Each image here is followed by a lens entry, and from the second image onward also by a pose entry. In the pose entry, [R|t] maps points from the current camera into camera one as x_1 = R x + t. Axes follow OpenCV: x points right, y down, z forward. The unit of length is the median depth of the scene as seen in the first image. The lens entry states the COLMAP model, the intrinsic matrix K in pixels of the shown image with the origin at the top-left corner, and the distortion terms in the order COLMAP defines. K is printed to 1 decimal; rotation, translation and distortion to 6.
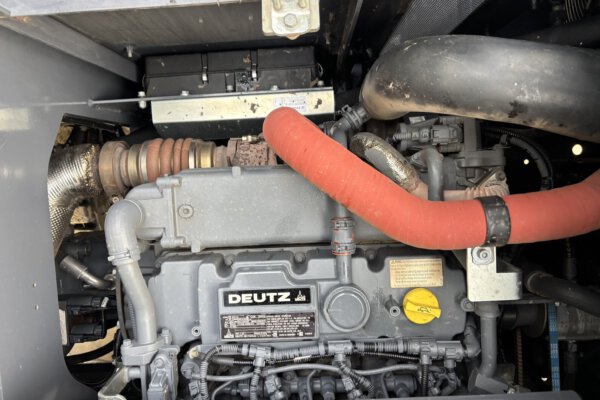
lens RADIAL K [[449.0, 0, 298.0], [0, 449.0, 199.3], [0, 0, 1]] dist [0.000078, -0.009500]
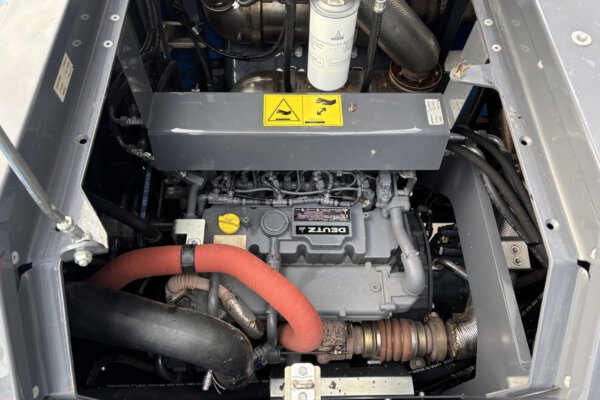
lens RADIAL K [[449.0, 0, 298.0], [0, 449.0, 199.3], [0, 0, 1]] dist [0.000078, -0.009500]
pose [[-0.999257, -0.032327, 0.020987, -0.010296], [0.038227, -0.900785, 0.432579, -0.386104], [0.004920, 0.433060, 0.901352, -0.524465]]
